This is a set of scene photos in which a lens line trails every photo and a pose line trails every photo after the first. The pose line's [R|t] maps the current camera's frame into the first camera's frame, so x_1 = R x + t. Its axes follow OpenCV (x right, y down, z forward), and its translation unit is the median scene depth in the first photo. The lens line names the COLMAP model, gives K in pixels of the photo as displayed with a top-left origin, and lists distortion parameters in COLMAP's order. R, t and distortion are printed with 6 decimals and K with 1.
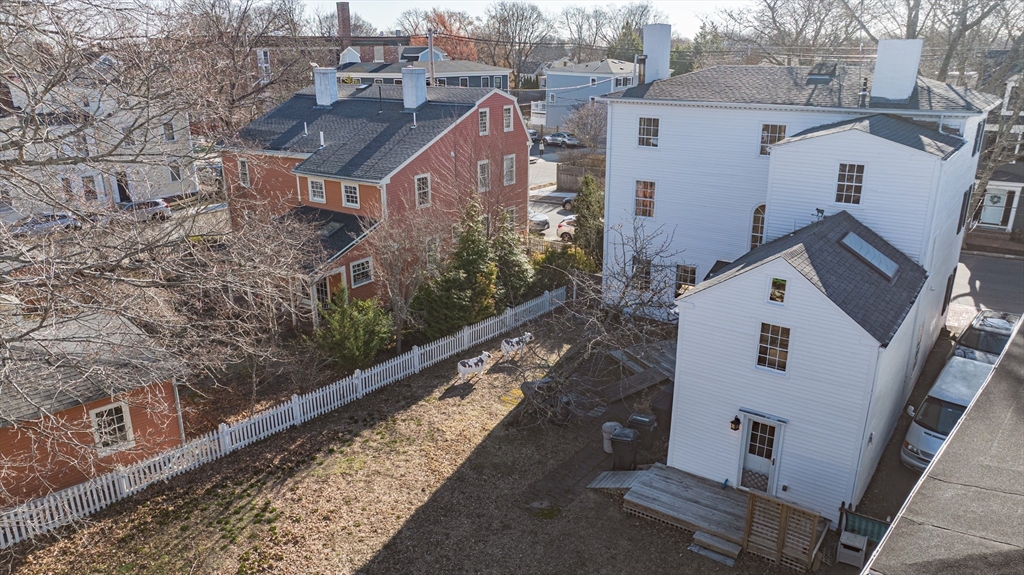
lens RADIAL K [[713.0, 0, 508.0], [0, 713.0, 290.0], [0, 0, 1]] dist [0.003567, 0.013108]
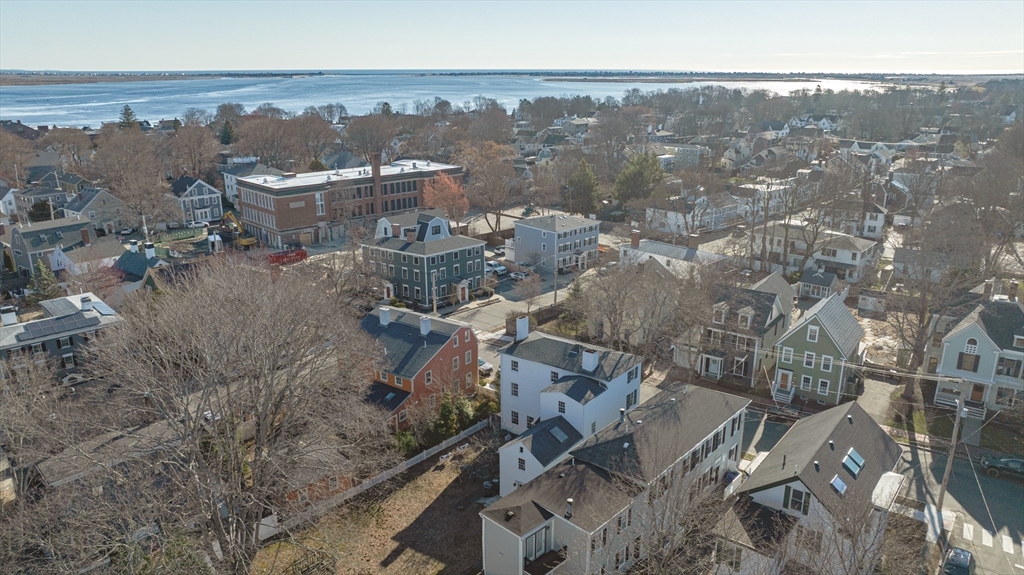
lens RADIAL K [[713.0, 0, 512.5], [0, 713.0, 286.0], [0, 0, 1]] dist [0.003567, 0.013108]
pose [[0.999927, 0.010872, -0.005266, 0.211567], [-0.011035, 0.999424, -0.032084, -0.457976], [0.004914, 0.032139, 0.999471, -1.719014]]
